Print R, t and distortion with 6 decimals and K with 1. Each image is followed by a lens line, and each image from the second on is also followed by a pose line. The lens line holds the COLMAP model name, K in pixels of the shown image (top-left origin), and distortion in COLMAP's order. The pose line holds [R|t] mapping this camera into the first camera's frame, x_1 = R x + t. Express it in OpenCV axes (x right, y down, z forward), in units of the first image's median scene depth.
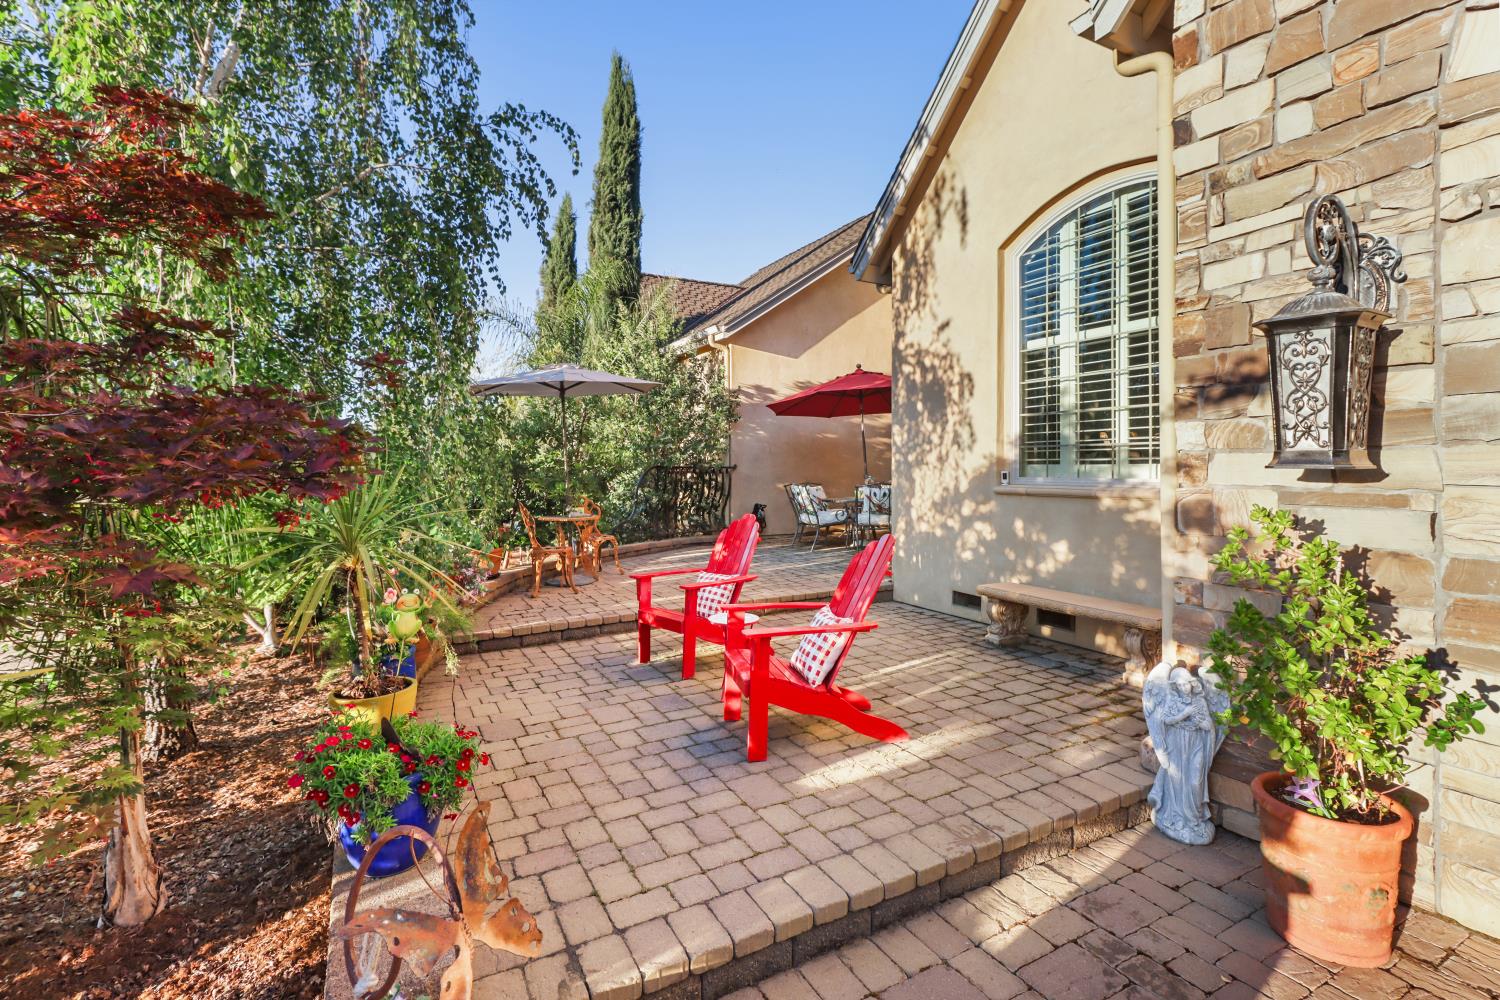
lens RADIAL K [[696.9, 0, 752.0], [0, 696.9, 461.1], [0, 0, 1]] dist [0.003110, -0.004856]
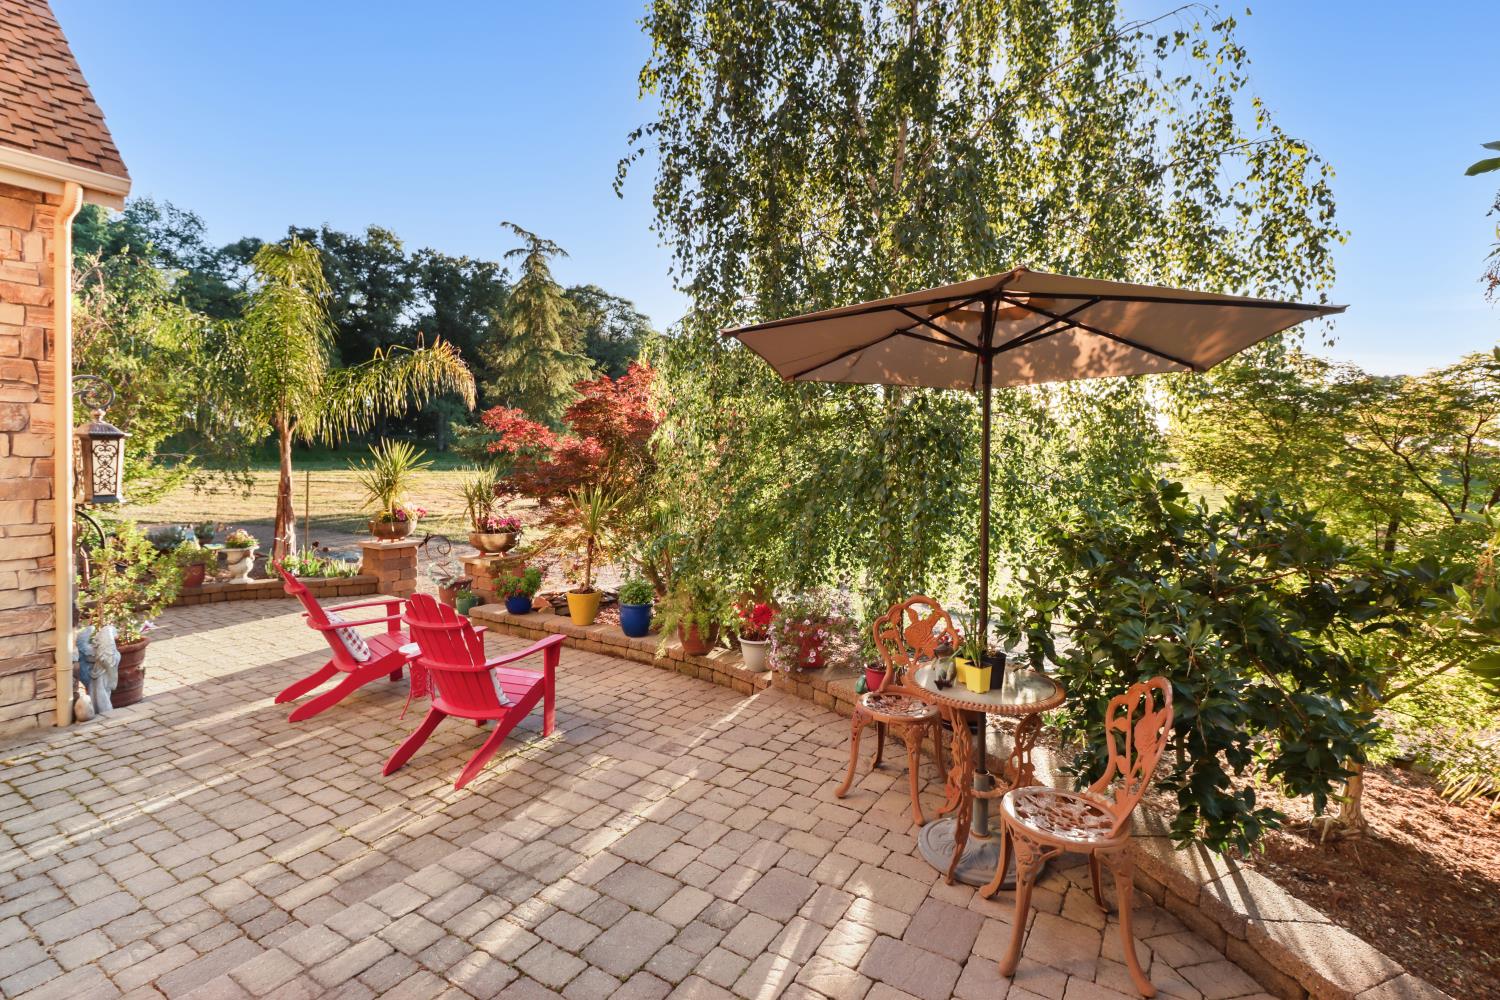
lens RADIAL K [[696.9, 0, 748.1], [0, 696.9, 492.1], [0, 0, 1]] dist [0.003110, -0.004856]
pose [[-0.871656, 0.013379, -0.489935, 0.091614], [0.001124, 0.999679, 0.025300, -0.060368], [0.490117, 0.021502, -0.871392, 3.067908]]
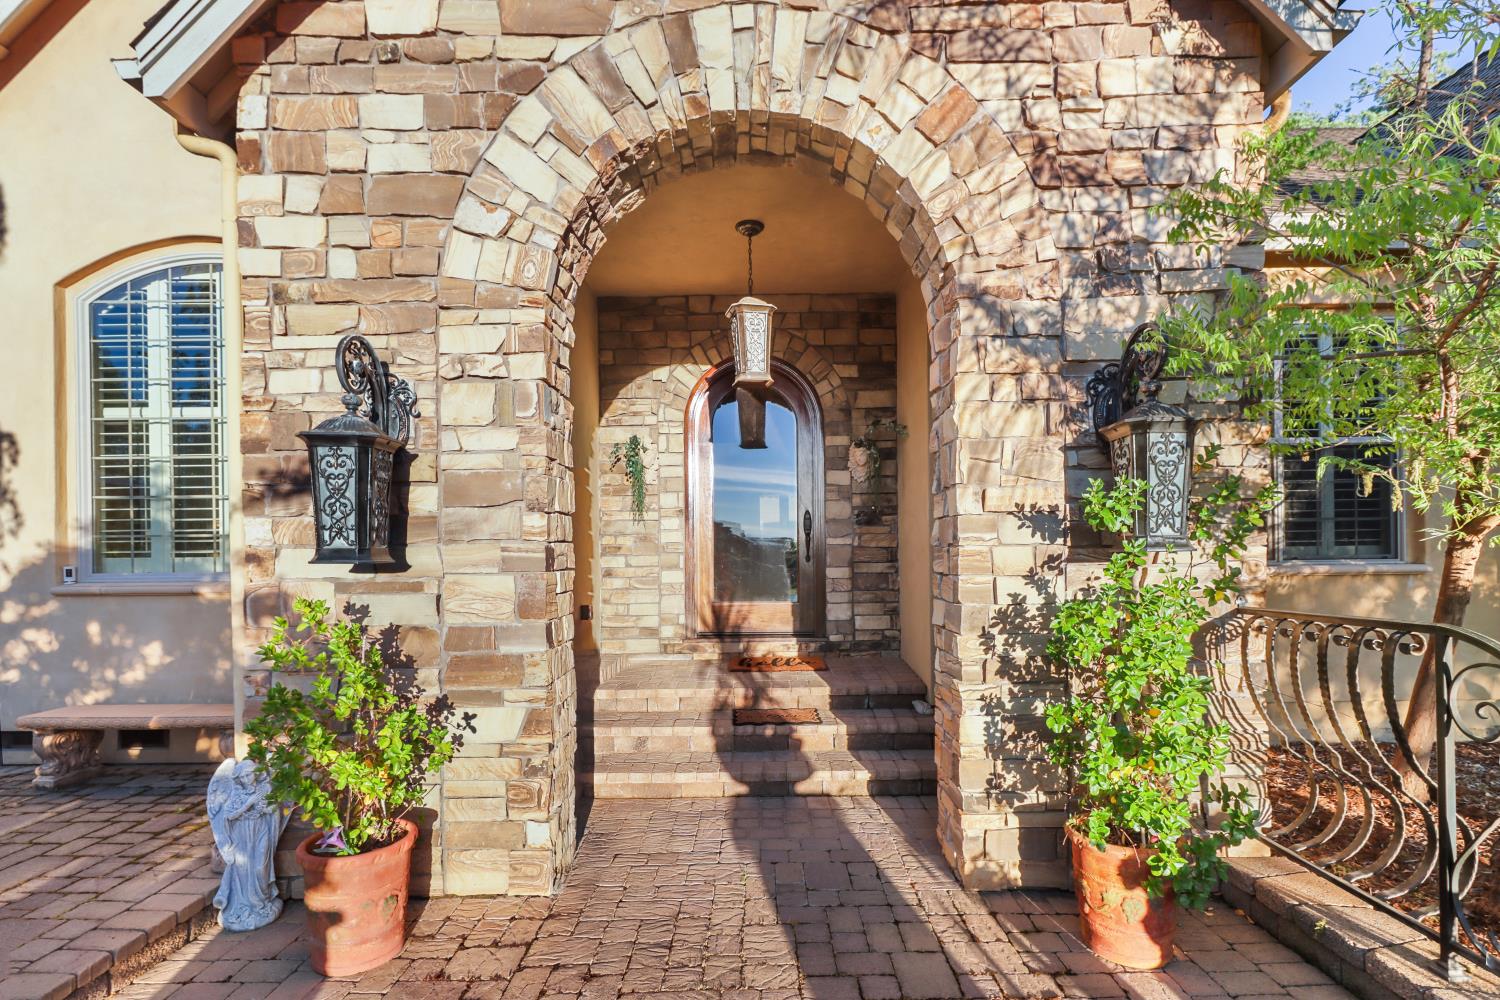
lens RADIAL K [[696.9, 0, 757.0], [0, 696.9, 547.5], [0, 0, 1]] dist [0.003110, -0.004856]
pose [[0.473929, -0.001317, 0.880562, 0.075103], [0.001807, 0.999998, 0.000523, -0.012630], [-0.880561, 0.001343, 0.473931, -0.141416]]
